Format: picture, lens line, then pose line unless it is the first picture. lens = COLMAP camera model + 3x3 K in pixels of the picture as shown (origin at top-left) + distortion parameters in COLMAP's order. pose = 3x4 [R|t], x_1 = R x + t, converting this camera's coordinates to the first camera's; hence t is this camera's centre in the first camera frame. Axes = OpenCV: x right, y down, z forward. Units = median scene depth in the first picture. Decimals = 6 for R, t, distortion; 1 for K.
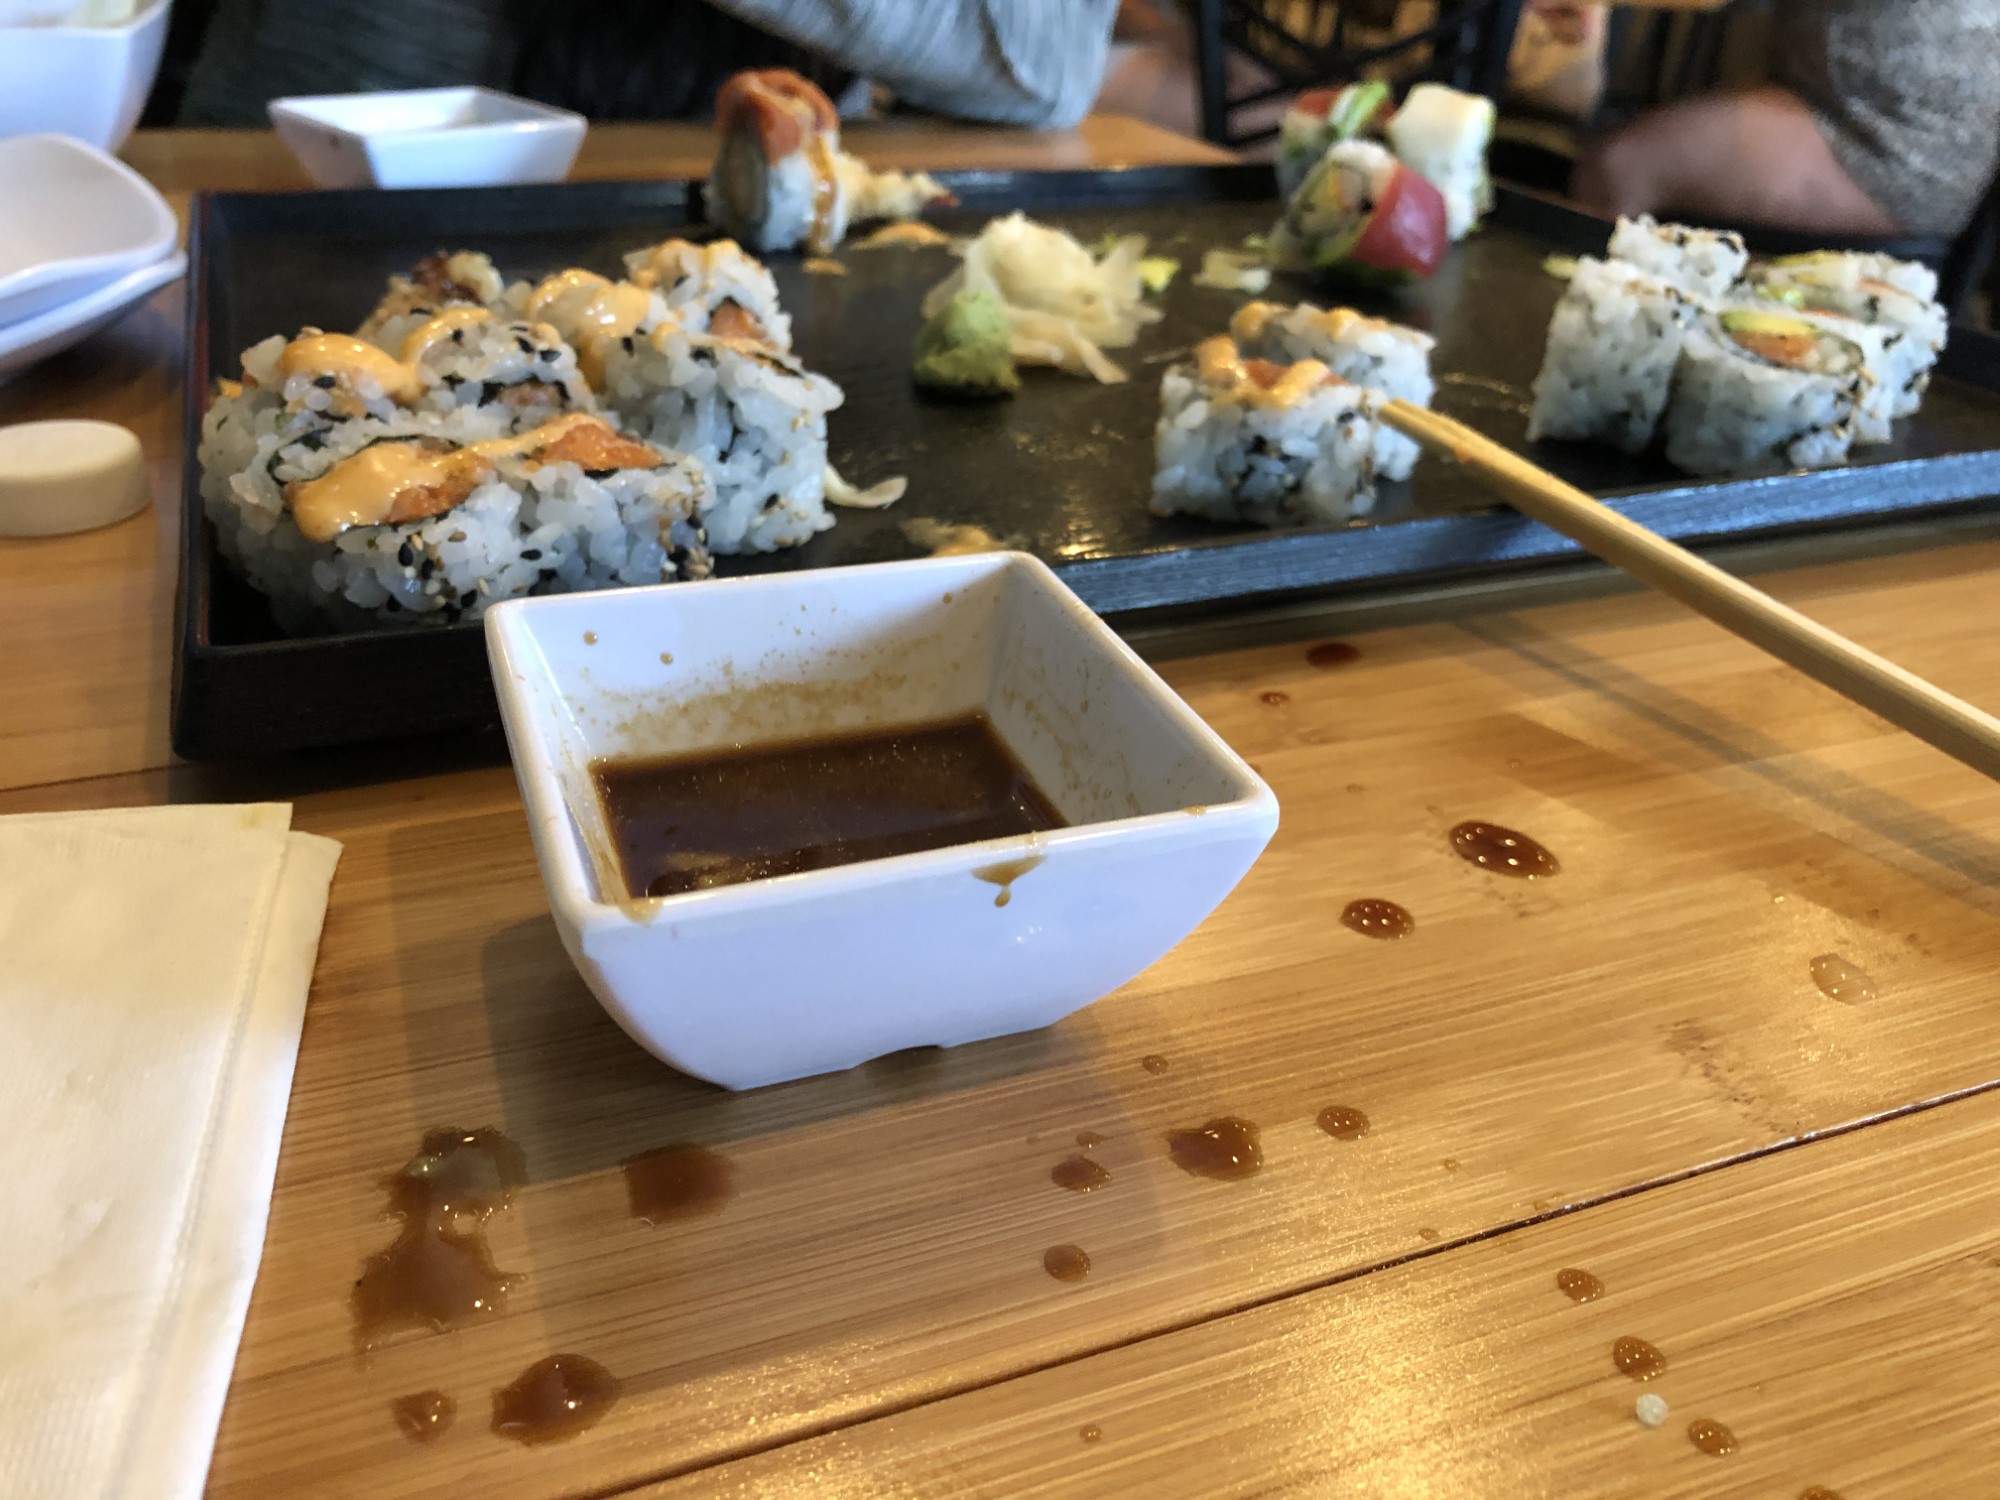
lens RADIAL K [[1723.3, 0, 1000.0], [0, 1723.3, 750.0], [0, 0, 1]] dist [-0.132359, 0.307046]
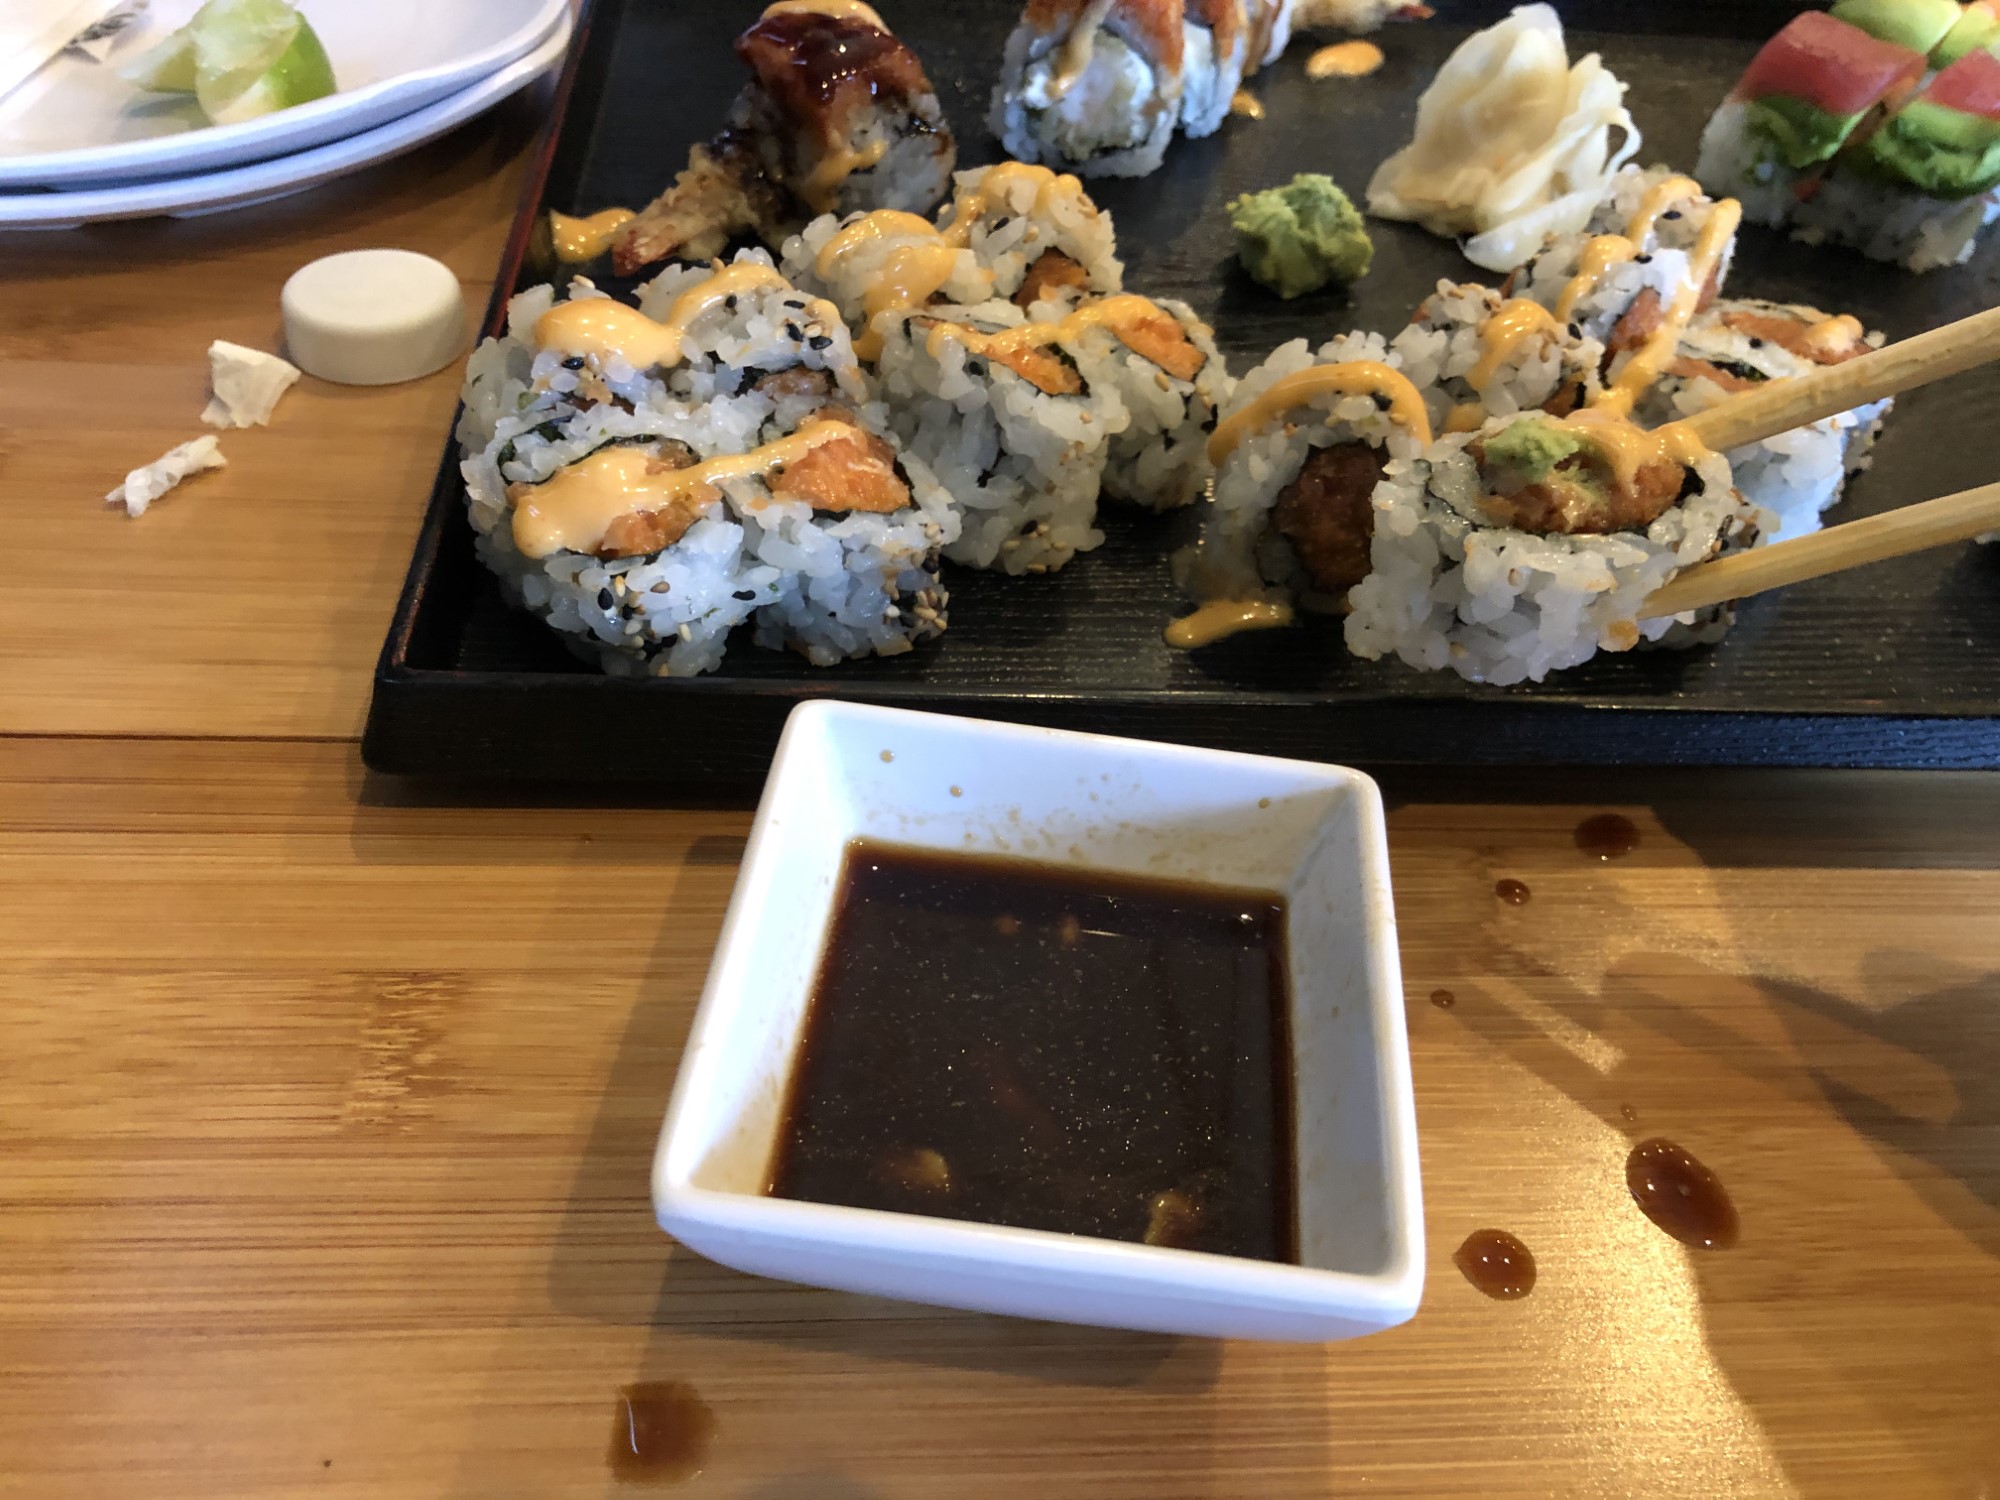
lens RADIAL K [[1687.8, 0, 1006.7], [0, 1687.8, 778.6], [0, 0, 1]] dist [-0.002544, -0.008783]
pose [[0.948957, 0.243910, -0.199969, 0.076612], [-0.188168, 0.946632, 0.261689, -0.274163], [0.253126, -0.210704, 0.944209, 0.108868]]
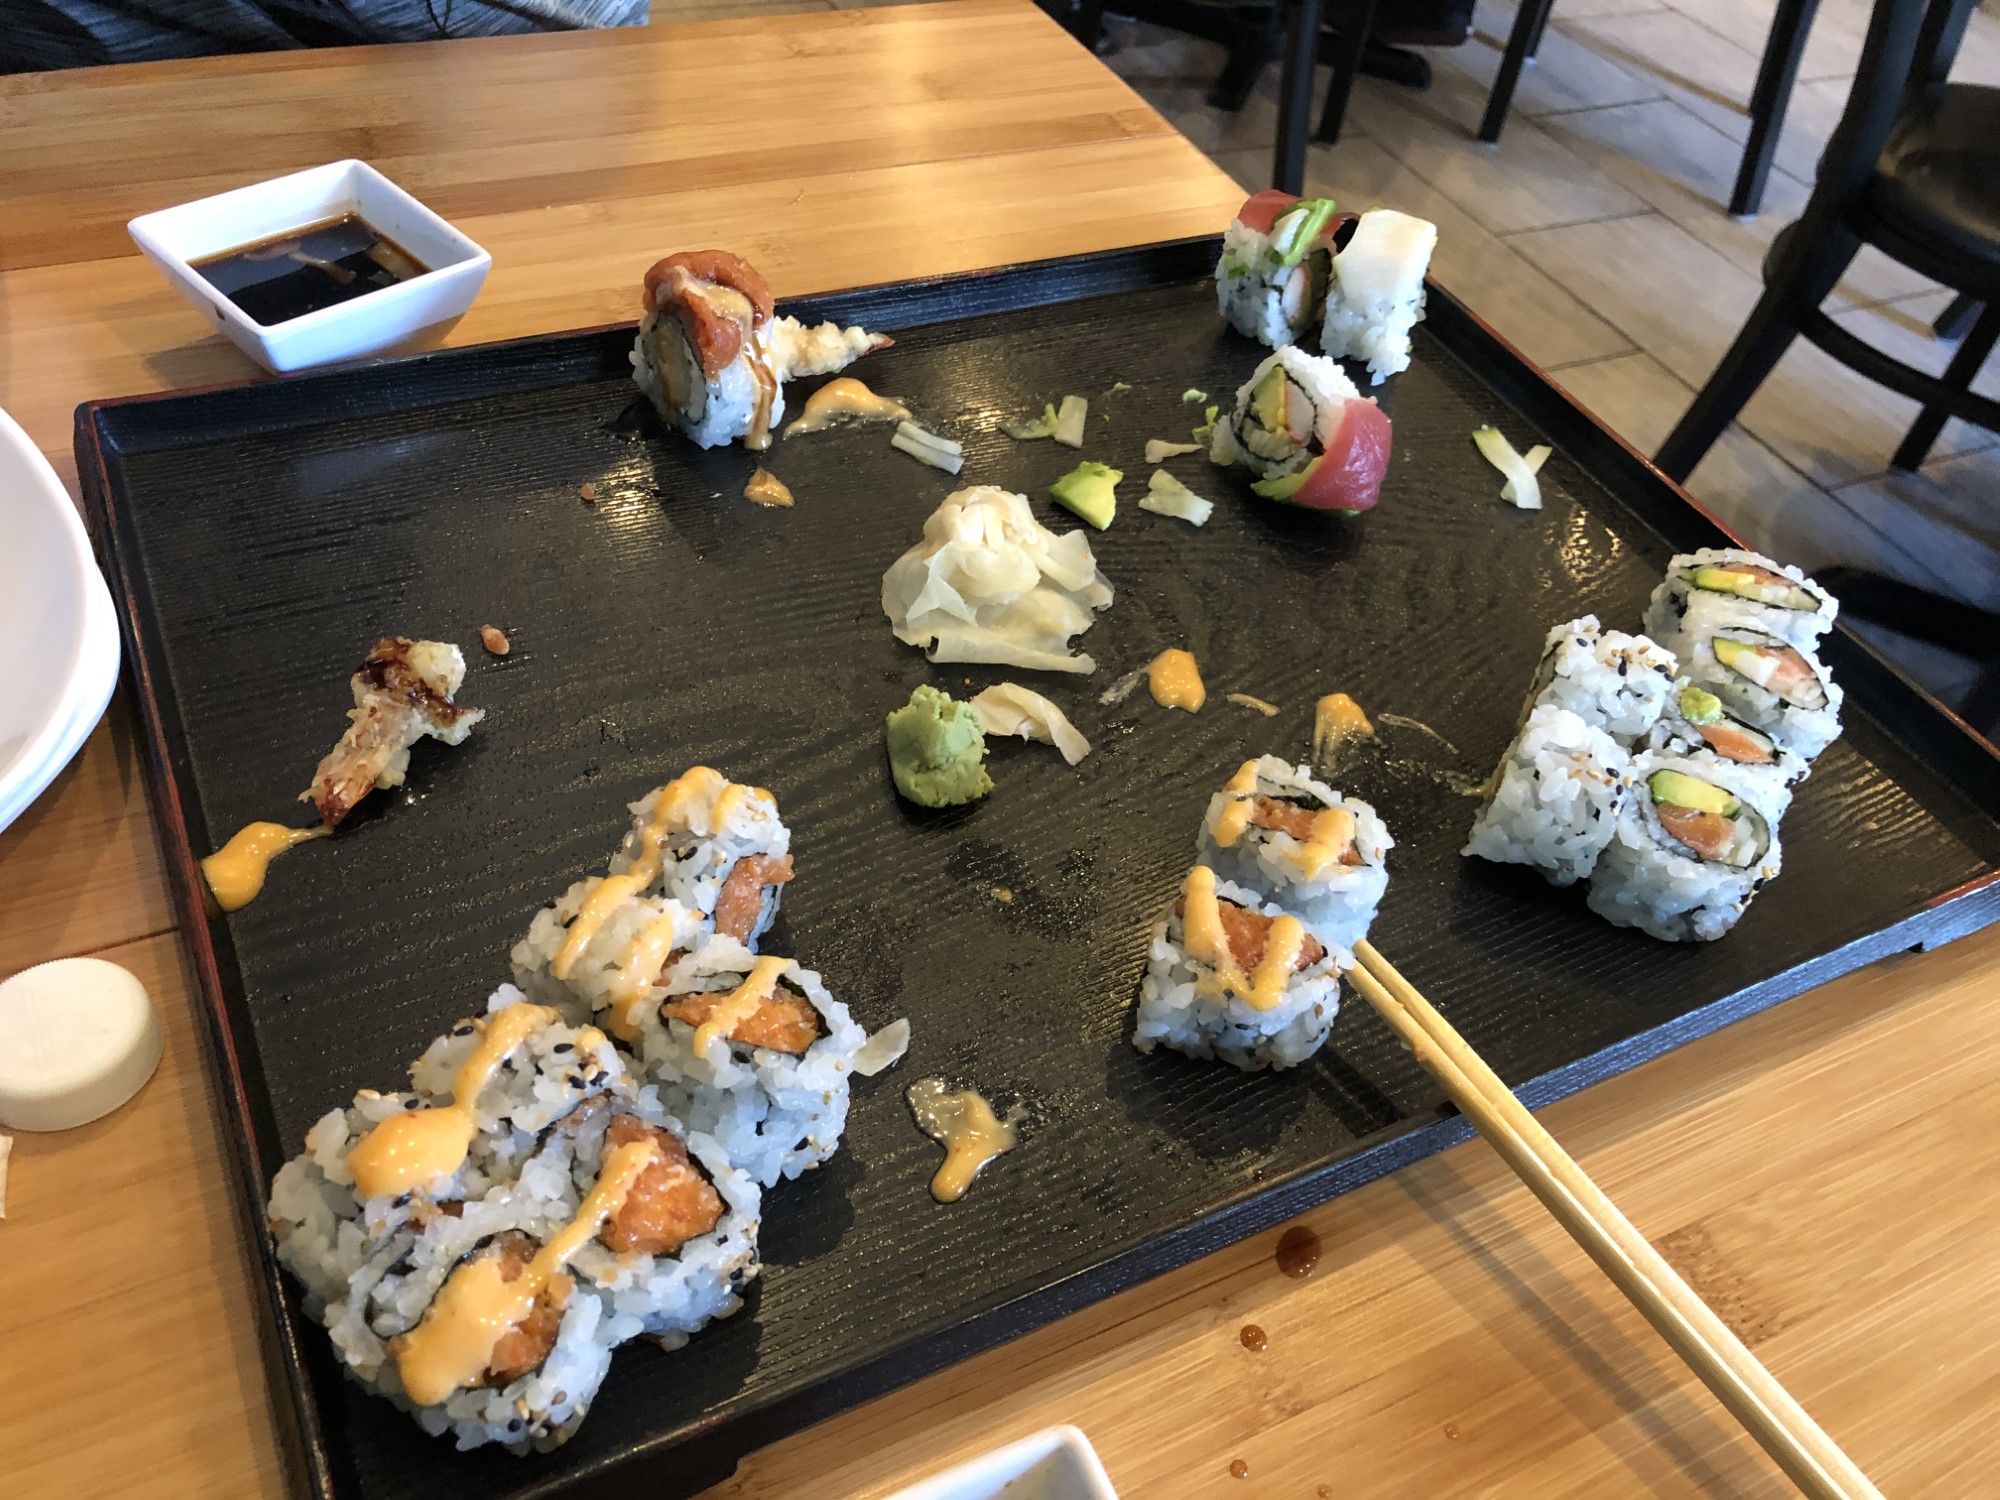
lens RADIAL K [[1679.2, 0, 1000.0], [0, 1679.2, 750.0], [0, 0, 1]] dist [0.004720, 0.004201]
pose [[0.993871, -0.000203, 0.110548, -0.136820], [-0.032404, 0.955537, 0.293084, -0.757075], [-0.105692, -0.294870, 0.949674, 0.050892]]
